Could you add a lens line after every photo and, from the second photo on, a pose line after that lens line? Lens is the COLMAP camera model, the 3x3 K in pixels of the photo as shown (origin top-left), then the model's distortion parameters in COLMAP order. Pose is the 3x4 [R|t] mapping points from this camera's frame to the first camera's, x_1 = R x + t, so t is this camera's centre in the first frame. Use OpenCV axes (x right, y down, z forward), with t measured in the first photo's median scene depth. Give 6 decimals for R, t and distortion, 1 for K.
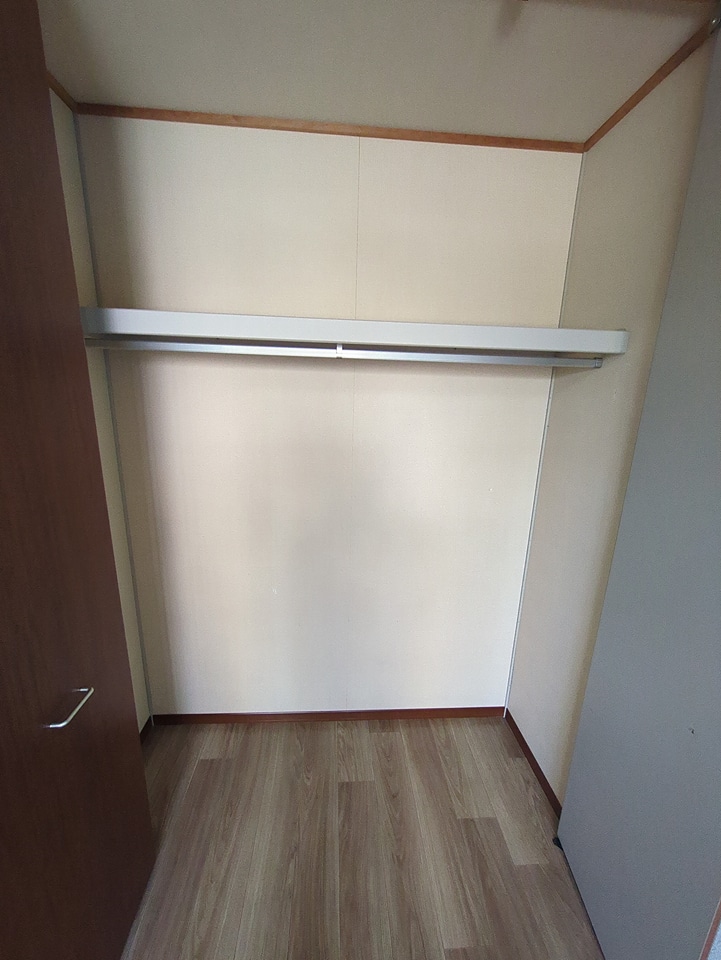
lens RADIAL K [[374.1, 0, 358.4], [0, 374.1, 481.3], [0, 0, 1]] dist [-0.004234, 0.001090]
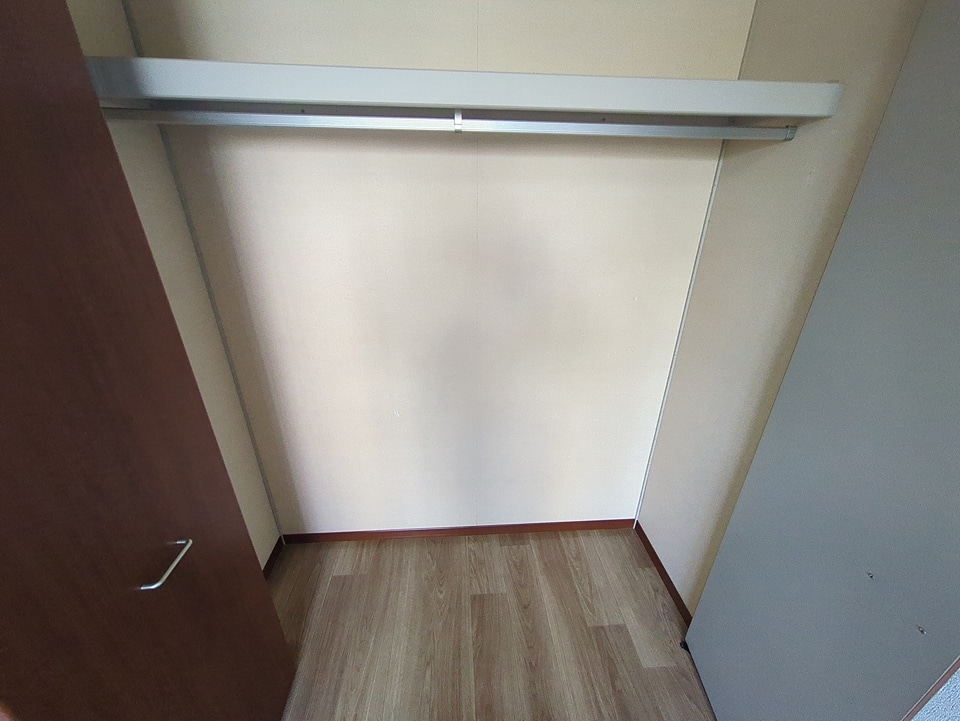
lens RADIAL K [[374.1, 0, 484.3], [0, 374.1, 365.3], [0, 0, 1]] dist [-0.004234, 0.001090]
pose [[0.999809, -0.019372, 0.002694, -0.008325], [0.018441, 0.979598, 0.200120, -0.009261], [-0.006516, -0.200032, 0.979768, 0.141667]]
